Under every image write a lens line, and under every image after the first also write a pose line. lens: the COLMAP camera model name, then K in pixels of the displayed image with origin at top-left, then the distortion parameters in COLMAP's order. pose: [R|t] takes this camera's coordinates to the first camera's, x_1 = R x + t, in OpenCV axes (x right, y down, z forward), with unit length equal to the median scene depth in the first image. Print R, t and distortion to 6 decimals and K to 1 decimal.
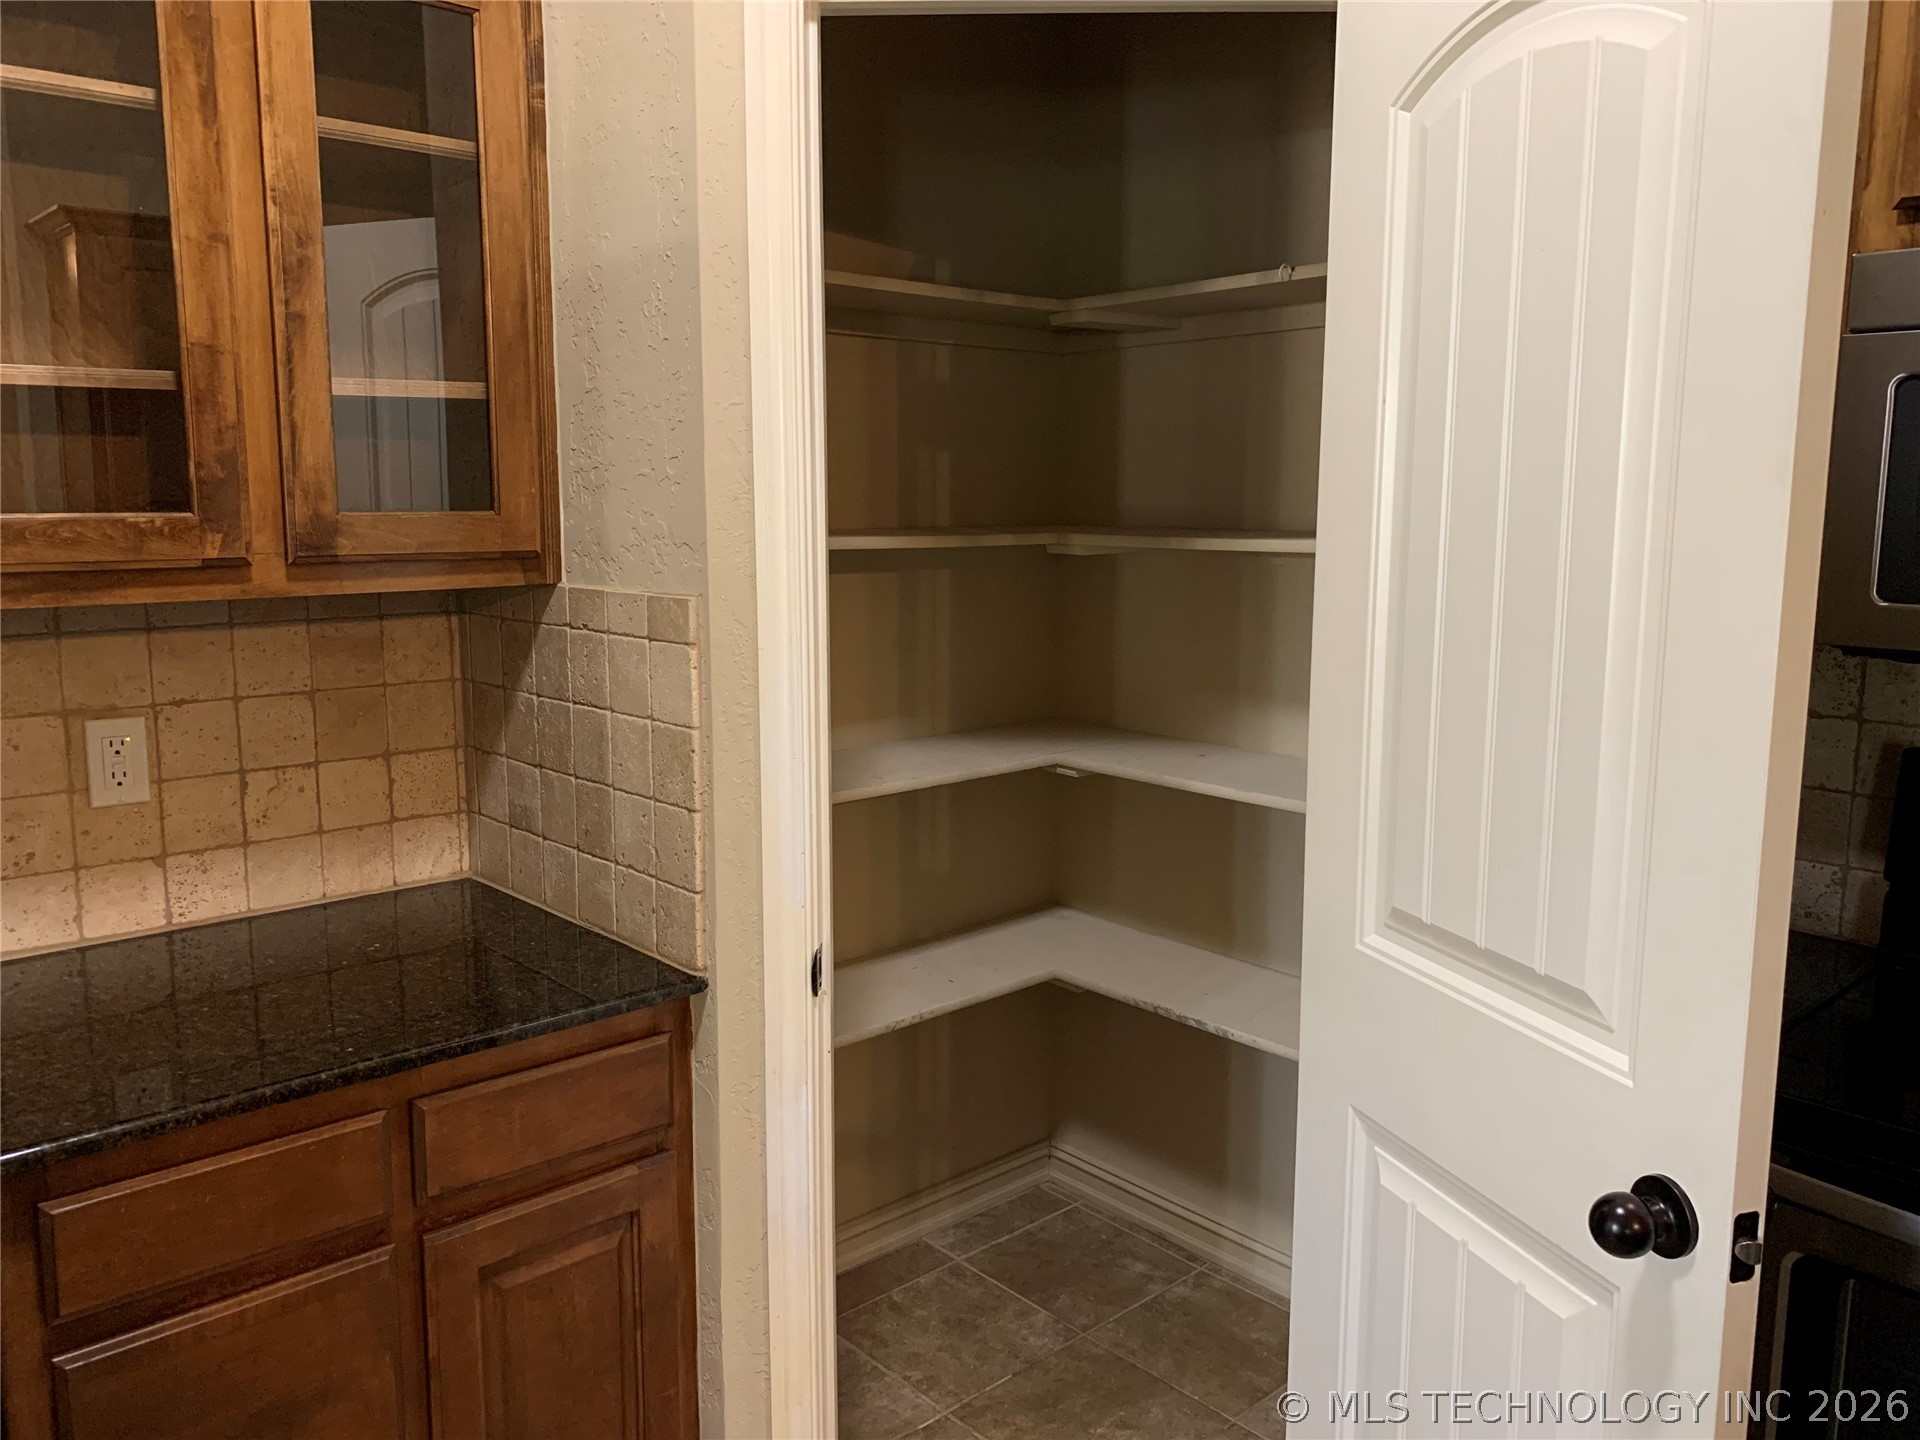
lens RADIAL K [[1477.9, 0, 962.3], [0, 1477.9, 715.5], [0, 0, 1]] dist [0.045833, -0.062778]
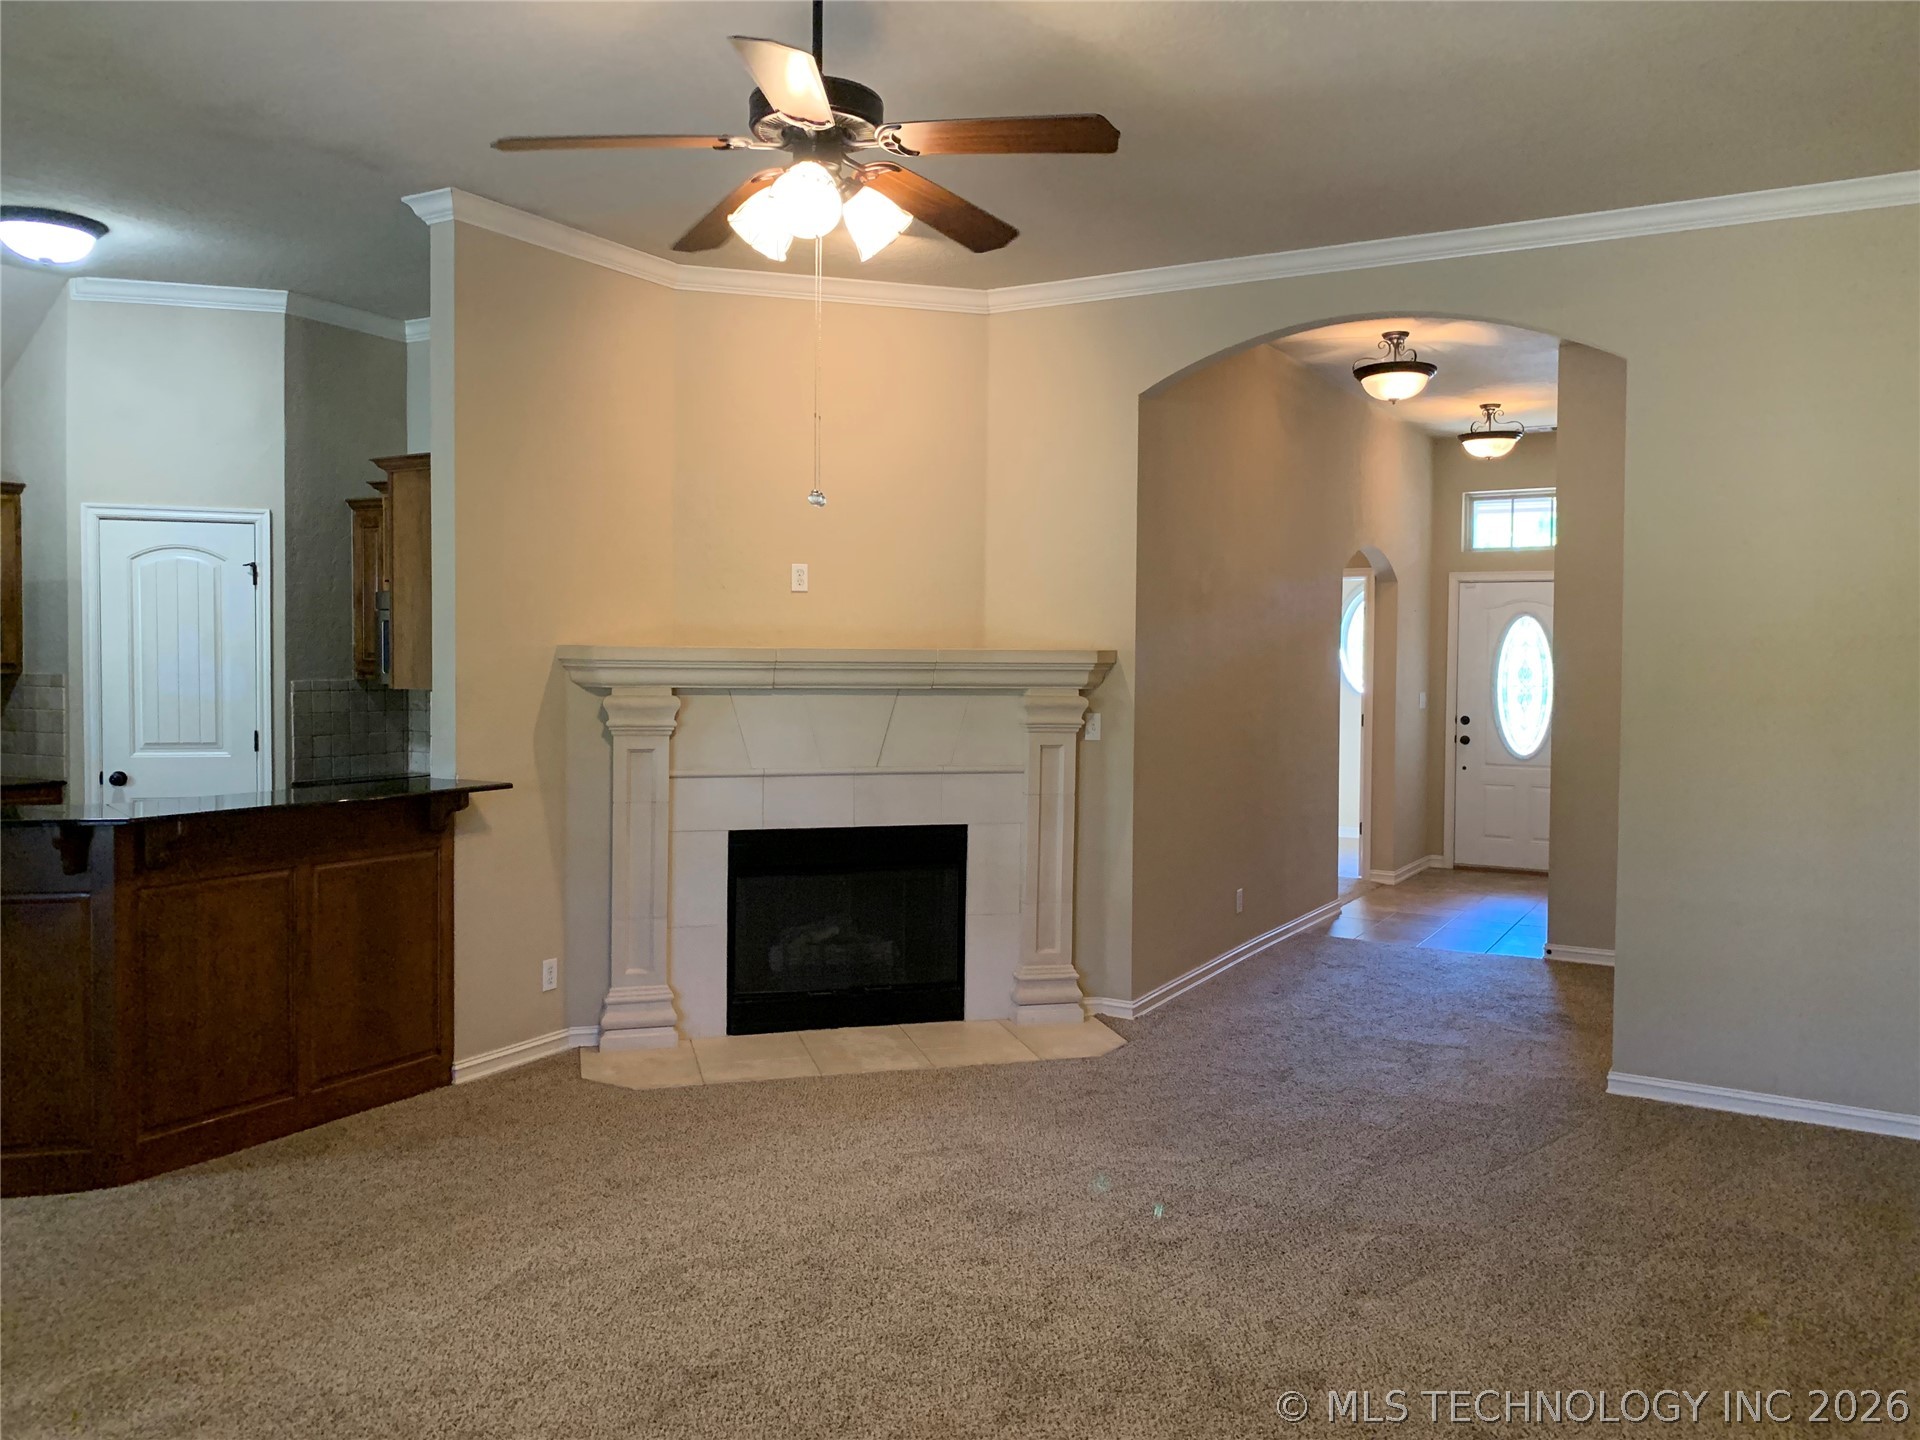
lens RADIAL K [[1477.9, 0, 956.7], [0, 1477.9, 720.1], [0, 0, 1]] dist [0.045833, -0.062778]
pose [[0.951916, -0.002984, 0.306345, 0.754966], [0.032468, 0.995303, -0.091197, 0.421979], [-0.304634, 0.096758, 0.947542, -3.012071]]
